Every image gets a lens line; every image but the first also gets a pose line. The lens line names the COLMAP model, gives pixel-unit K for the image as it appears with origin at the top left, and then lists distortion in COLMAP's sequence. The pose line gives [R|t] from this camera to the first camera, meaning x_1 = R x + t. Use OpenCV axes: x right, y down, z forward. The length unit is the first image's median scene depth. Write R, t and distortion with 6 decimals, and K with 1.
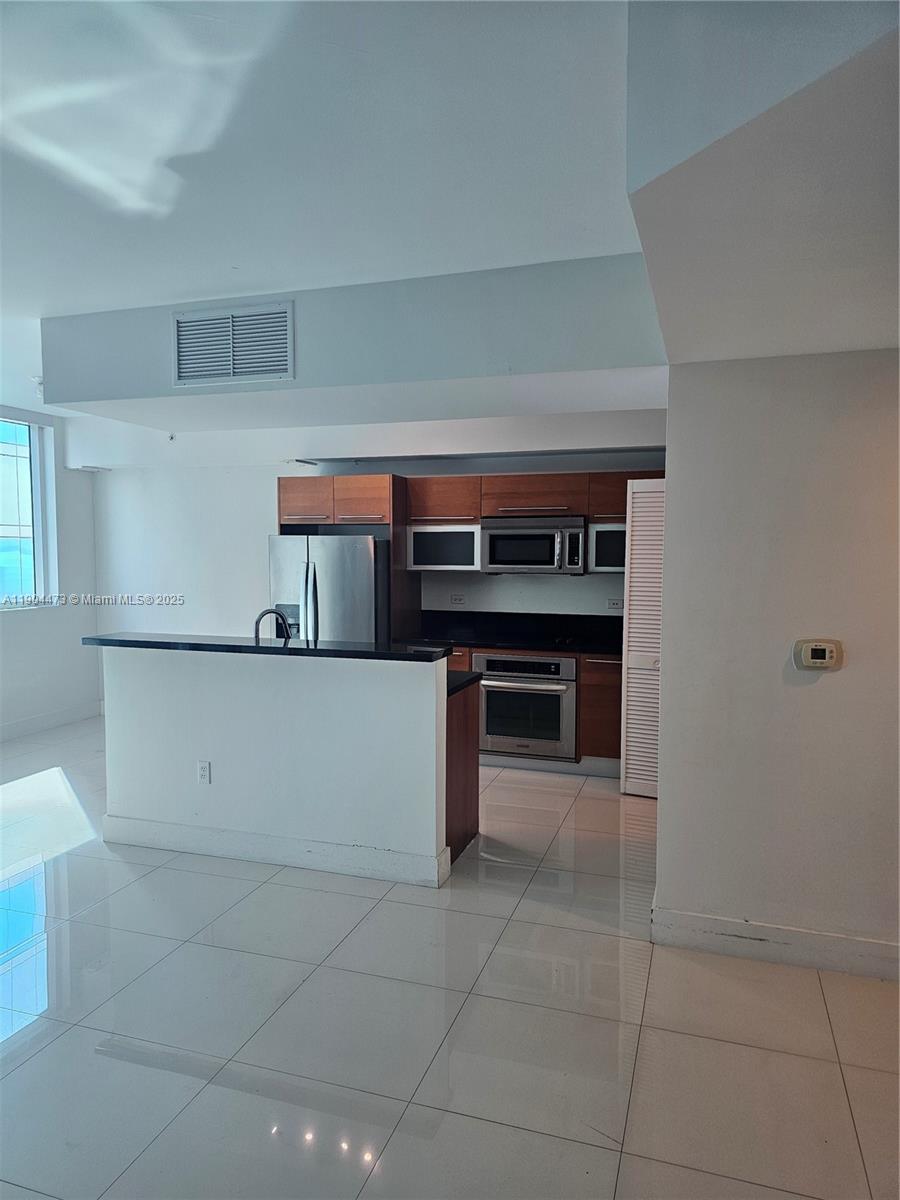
lens RADIAL K [[802.3, 0, 445.5], [0, 802.3, 602.0], [0, 0, 1]] dist [0.059399, -0.043763]
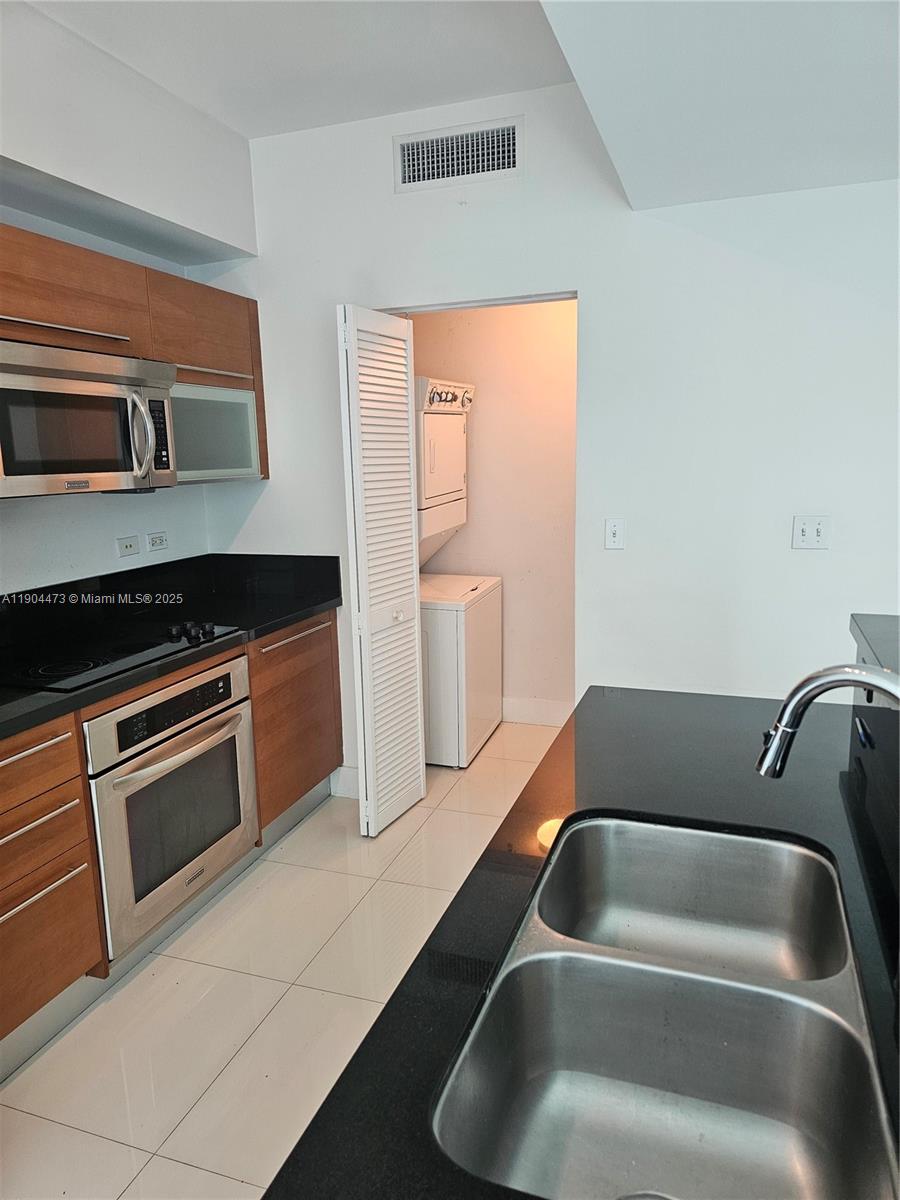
lens RADIAL K [[802.3, 0, 448.3], [0, 802.3, 608.8], [0, 0, 1]] dist [0.059399, -0.043763]
pose [[0.002829, -0.197212, 0.980357, -0.327376], [0.087638, 0.976638, 0.196211, -0.045691], [-0.996148, 0.085362, 0.020046, 0.857211]]
